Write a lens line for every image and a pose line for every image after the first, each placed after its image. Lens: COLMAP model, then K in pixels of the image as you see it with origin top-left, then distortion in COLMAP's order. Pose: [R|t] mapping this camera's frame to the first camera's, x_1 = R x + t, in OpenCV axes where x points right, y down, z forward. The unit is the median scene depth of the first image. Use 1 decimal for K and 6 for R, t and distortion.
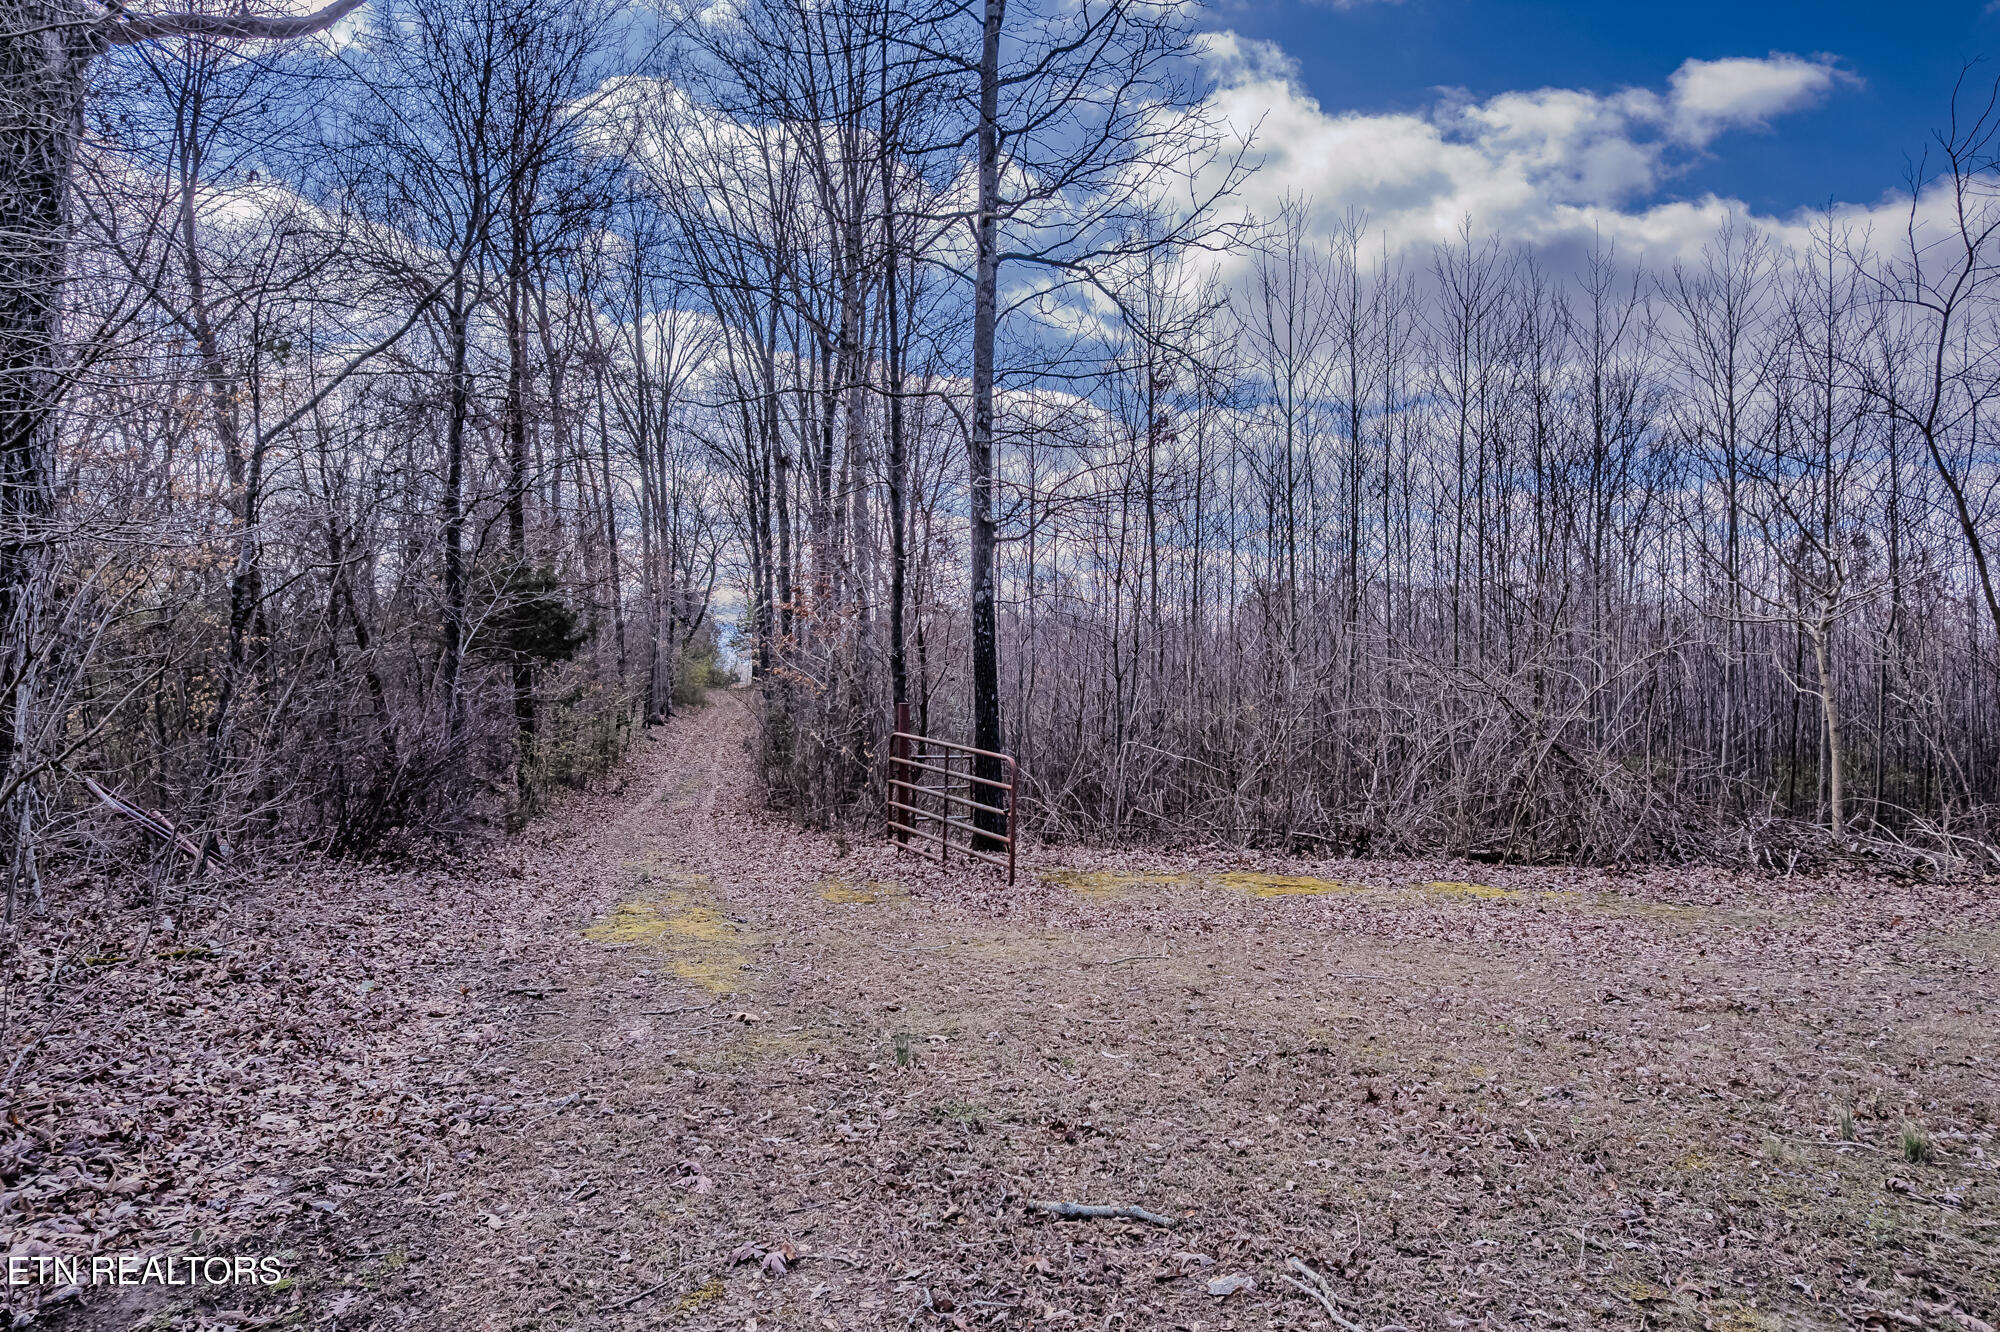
lens RADIAL K [[1294.4, 0, 999.2], [0, 1294.4, 663.2], [0, 0, 1]] dist [-0.048222, 0.040601]
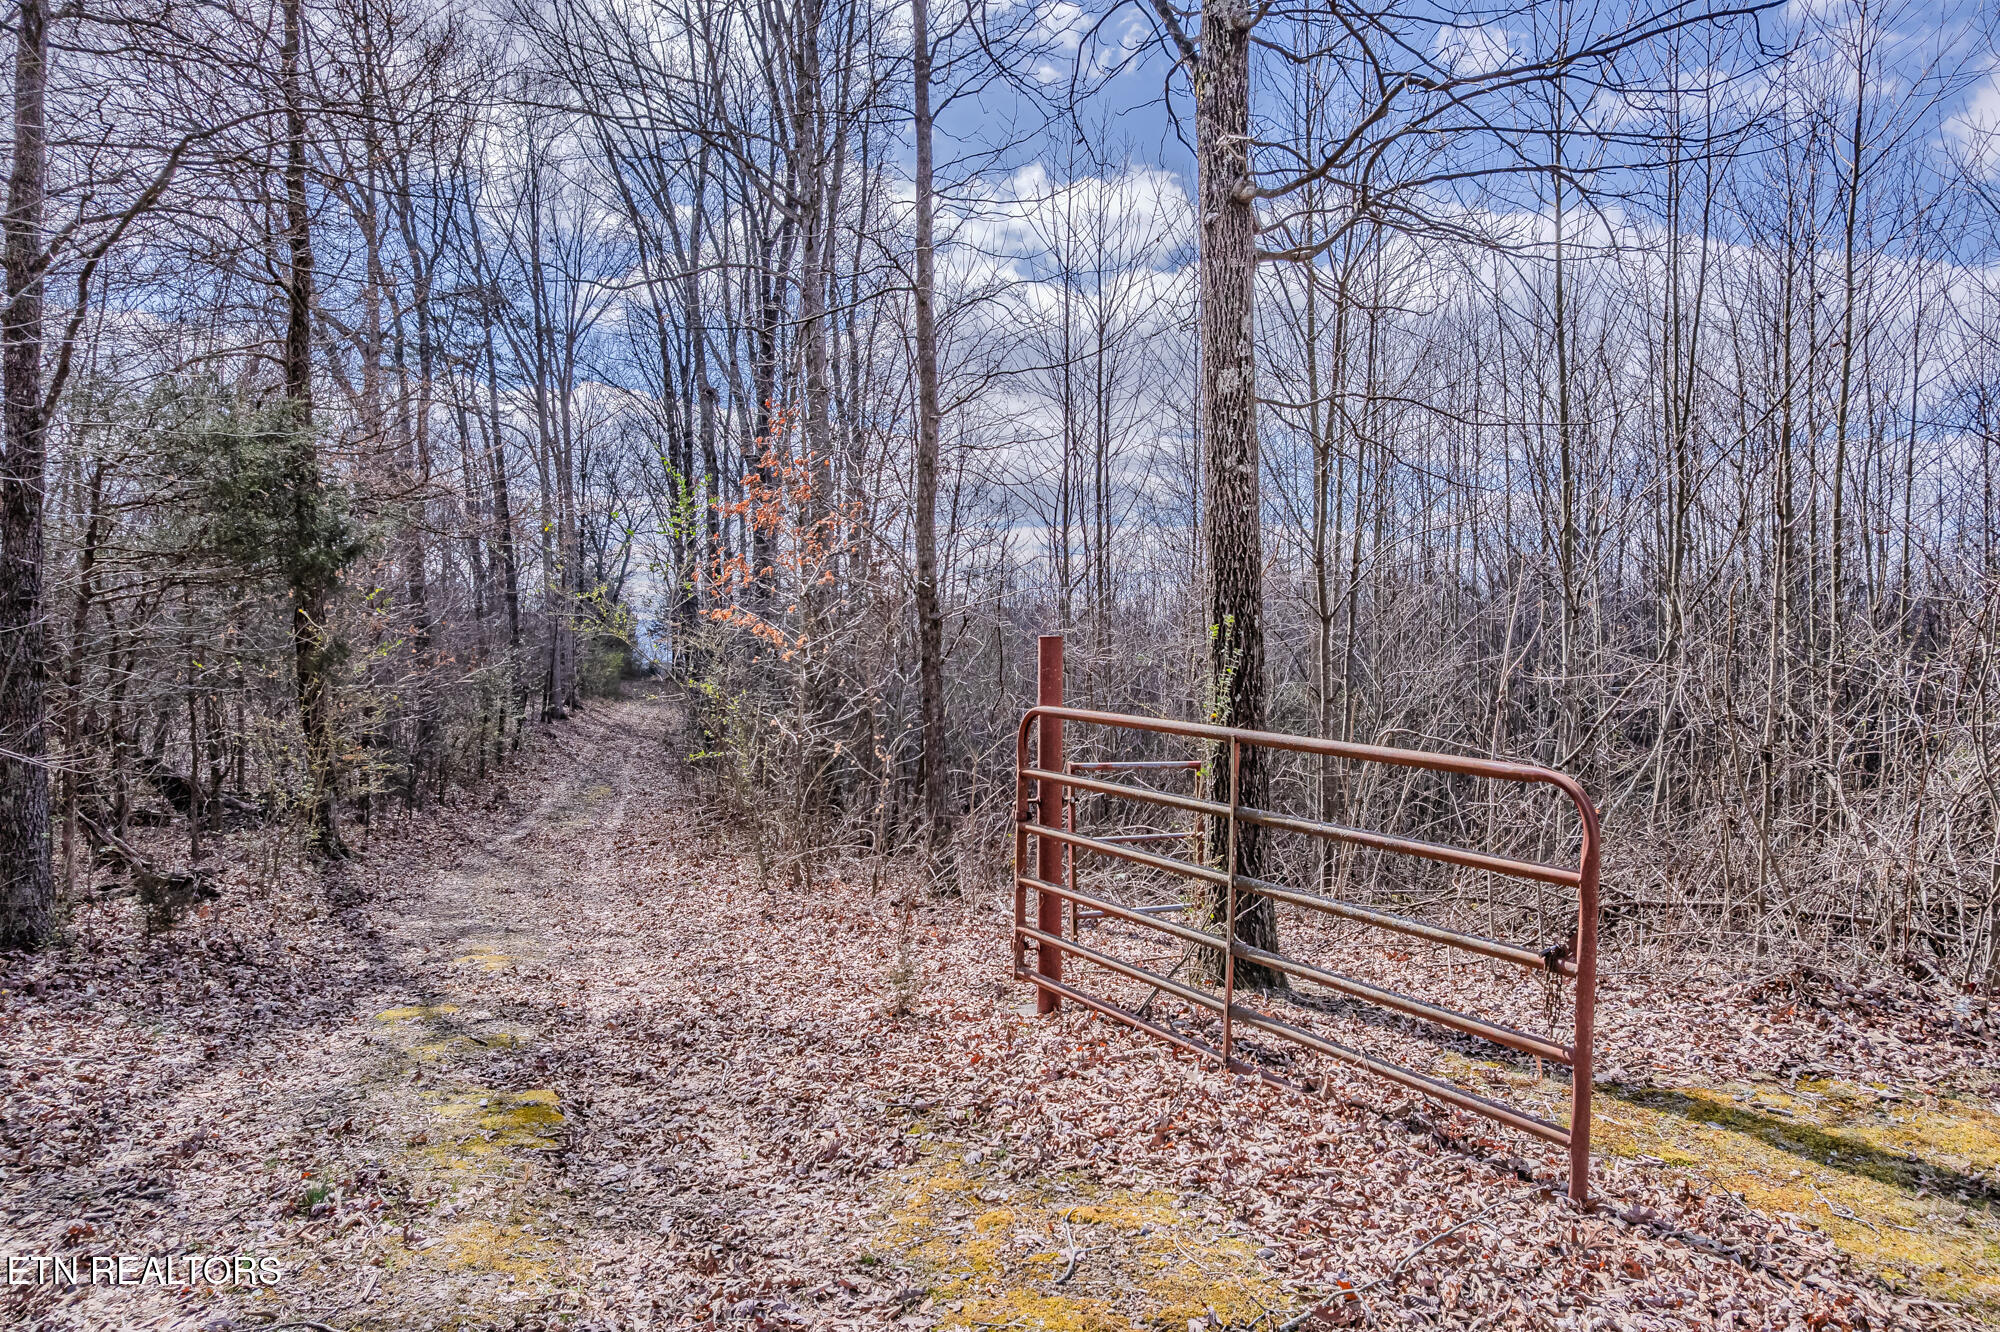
lens RADIAL K [[1294.4, 0, 1001.9], [0, 1294.4, 670.5], [0, 0, 1]] dist [-0.048222, 0.040601]
pose [[0.998132, -0.005641, 0.060837, -0.026022], [0.005031, 0.999936, 0.010163, 0.008598], [-0.060890, -0.009838, 0.998096, 0.133951]]
